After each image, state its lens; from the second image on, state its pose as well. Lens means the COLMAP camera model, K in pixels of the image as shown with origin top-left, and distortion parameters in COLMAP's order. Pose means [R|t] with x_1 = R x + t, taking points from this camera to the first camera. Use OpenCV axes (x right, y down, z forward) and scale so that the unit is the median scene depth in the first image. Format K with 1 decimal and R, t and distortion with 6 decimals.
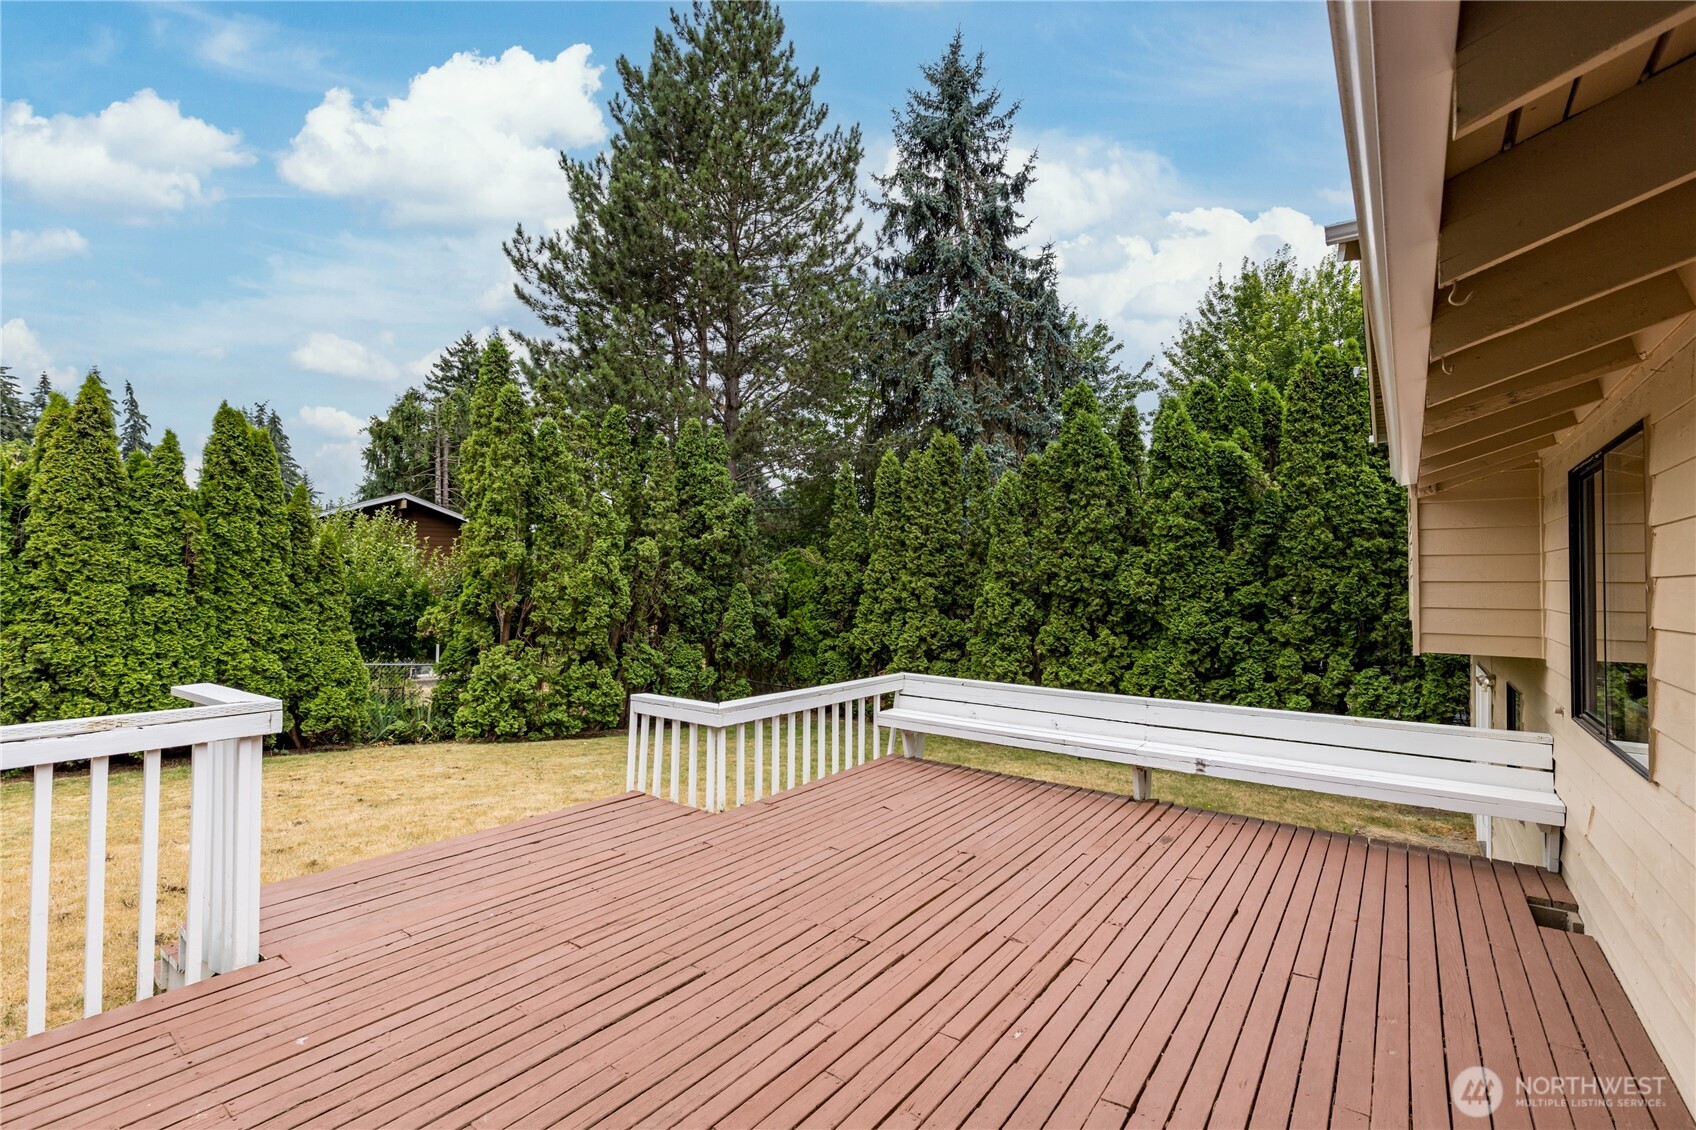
lens RADIAL K [[761.0, 0, 848.0], [0, 761.0, 565.0], [0, 0, 1]] dist [0.003795, 0.000169]
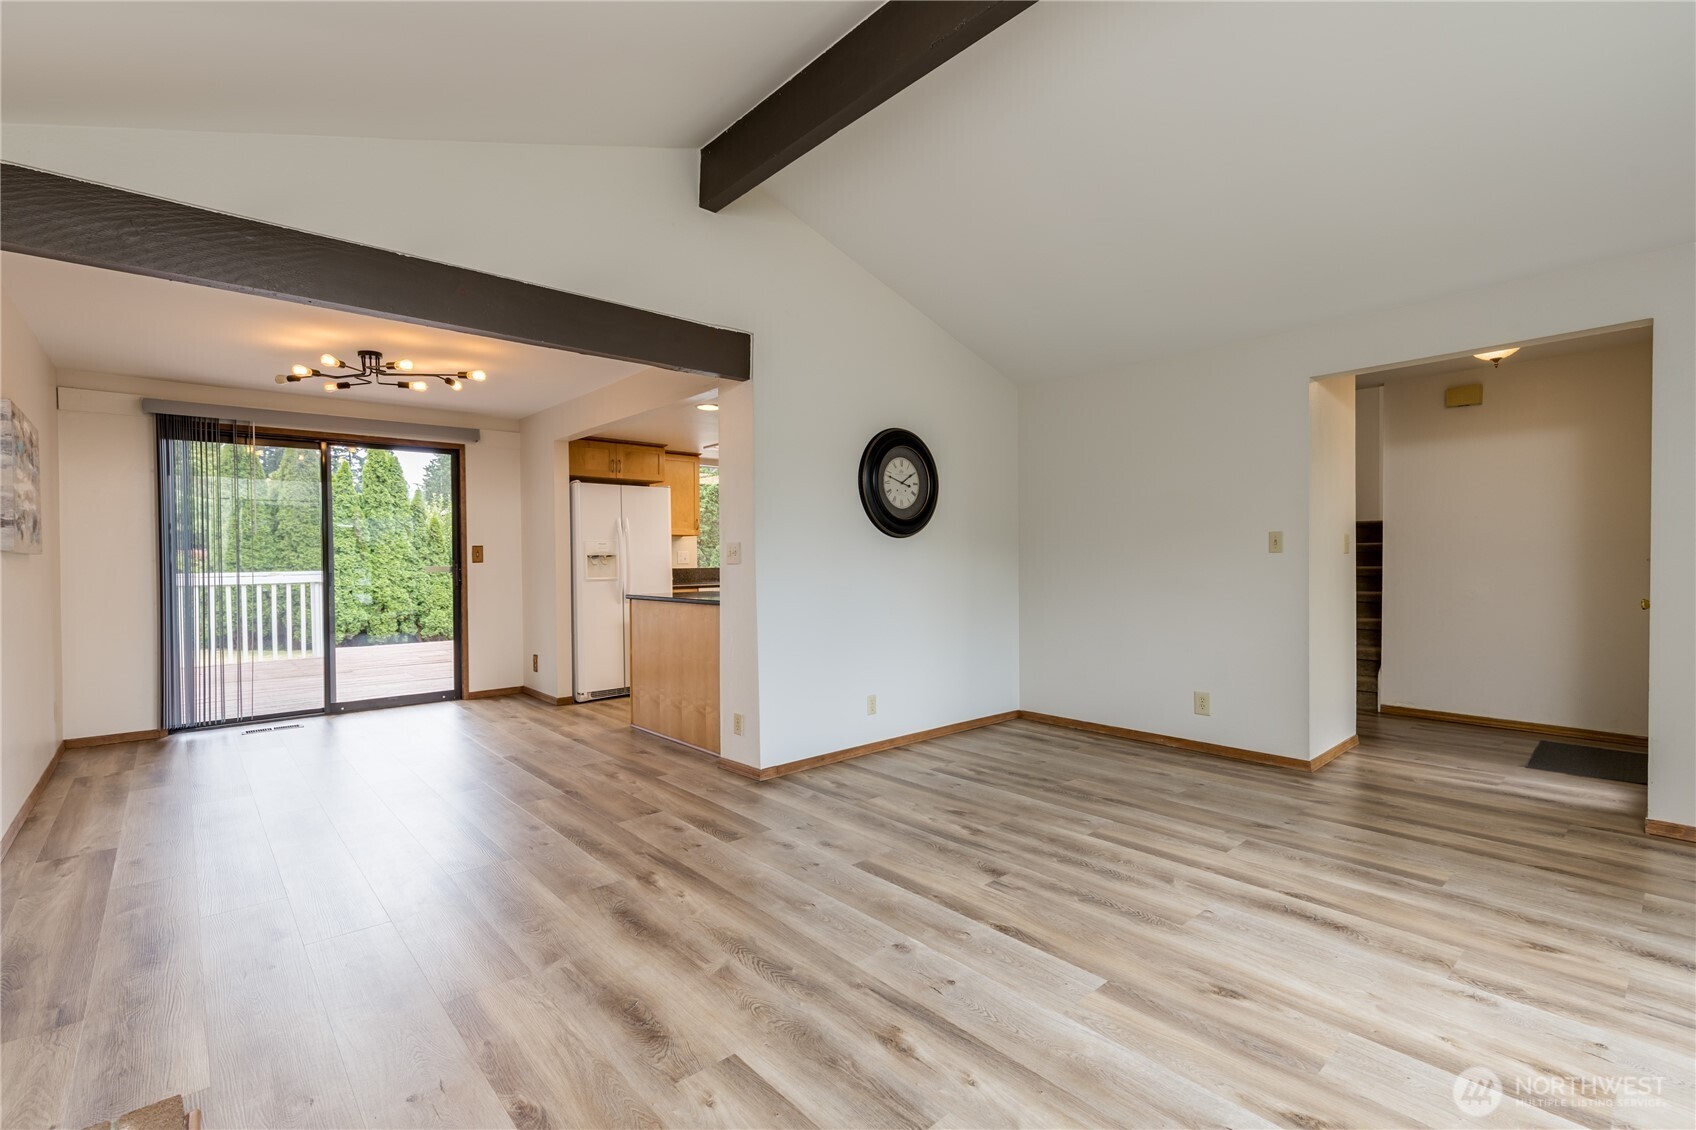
lens RADIAL K [[761.0, 0, 848.0], [0, 761.0, 565.0], [0, 0, 1]] dist [0.003795, 0.000169]
pose [[0.978276, -0.014658, -0.206786, 0.543913], [0.021628, 0.999270, 0.031485, 0.030402], [0.206174, -0.035274, 0.977879, -0.435821]]
